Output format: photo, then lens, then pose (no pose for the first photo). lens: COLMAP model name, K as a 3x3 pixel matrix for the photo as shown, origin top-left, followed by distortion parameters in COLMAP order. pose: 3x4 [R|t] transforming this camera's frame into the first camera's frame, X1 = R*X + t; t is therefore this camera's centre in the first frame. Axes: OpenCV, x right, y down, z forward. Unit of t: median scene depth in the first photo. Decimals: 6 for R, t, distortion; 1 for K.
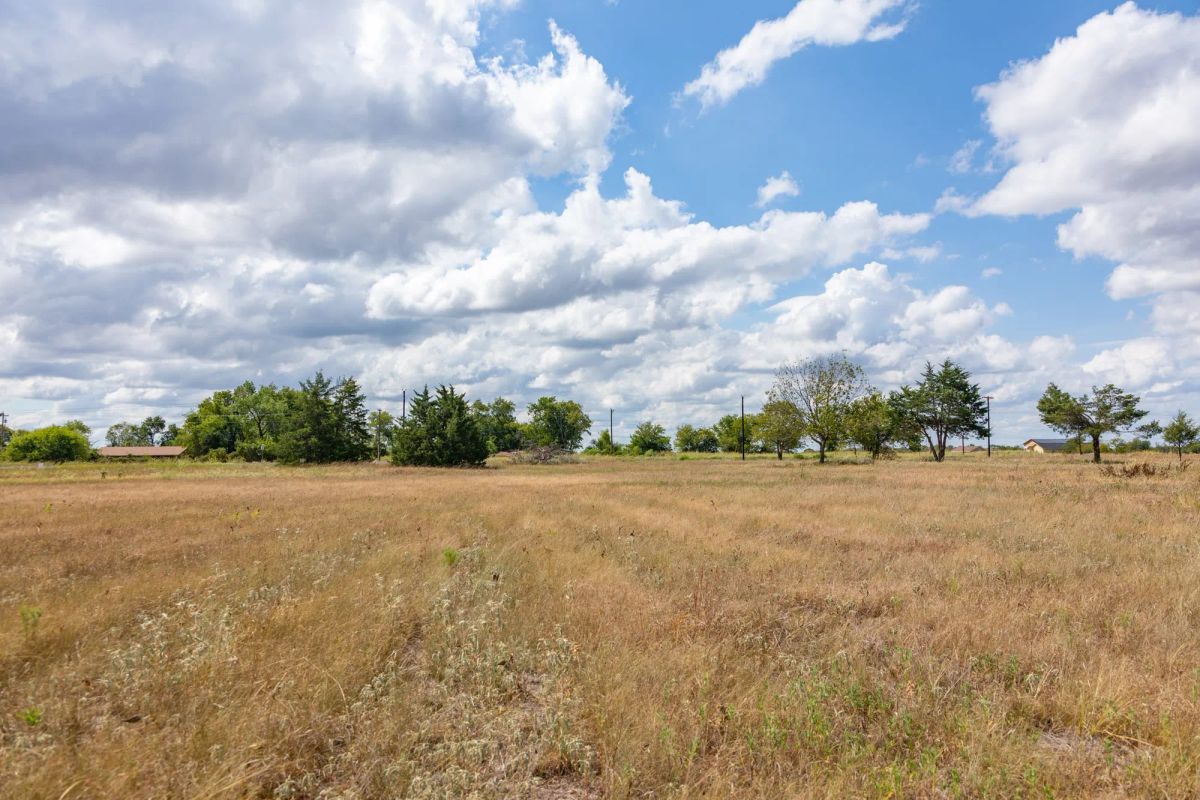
lens RADIAL K [[828.6, 0, 600.0], [0, 828.6, 400.0], [0, 0, 1]] dist [0.009369, 0.001258]
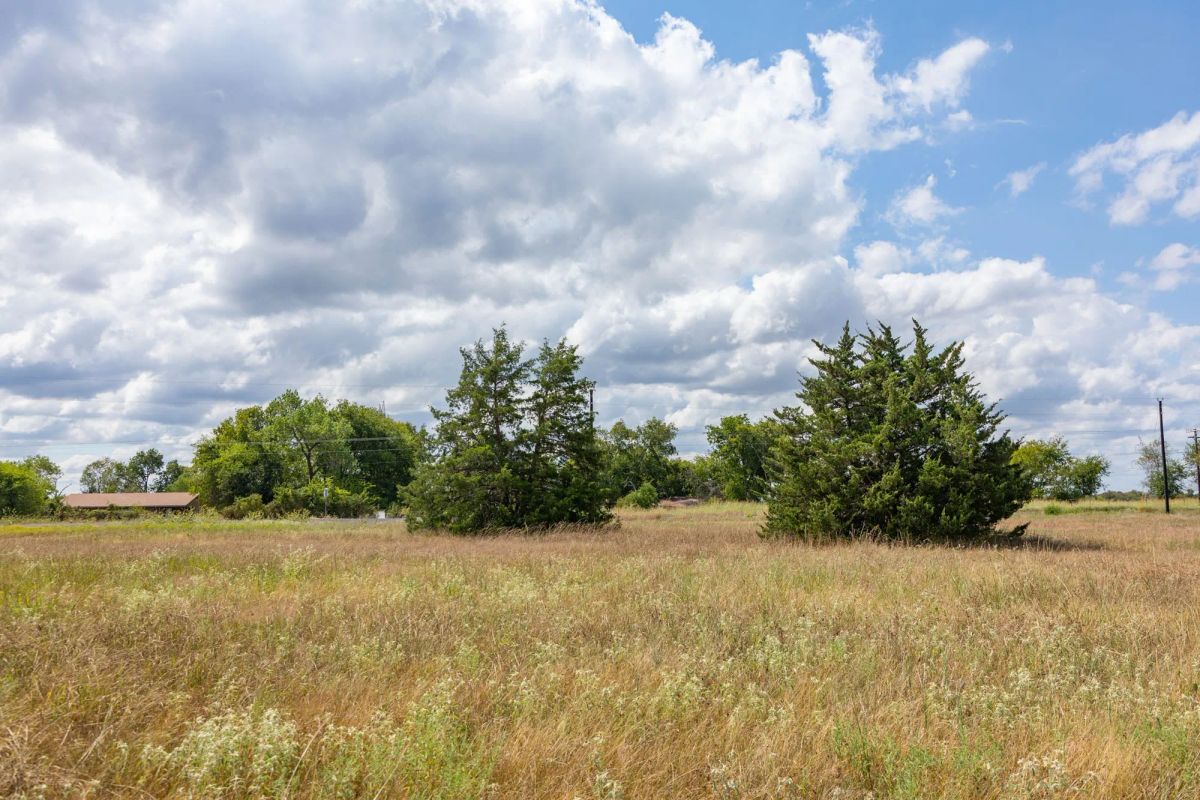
lens RADIAL K [[994.5, 0, 600.0], [0, 994.5, 400.0], [0, 0, 1]] dist [-0.010716, -0.005349]
pose [[0.998118, -0.008364, -0.060755, -0.155752], [0.005996, 0.999219, -0.039055, 0.018086], [0.061034, 0.038617, 0.997388, 0.279921]]
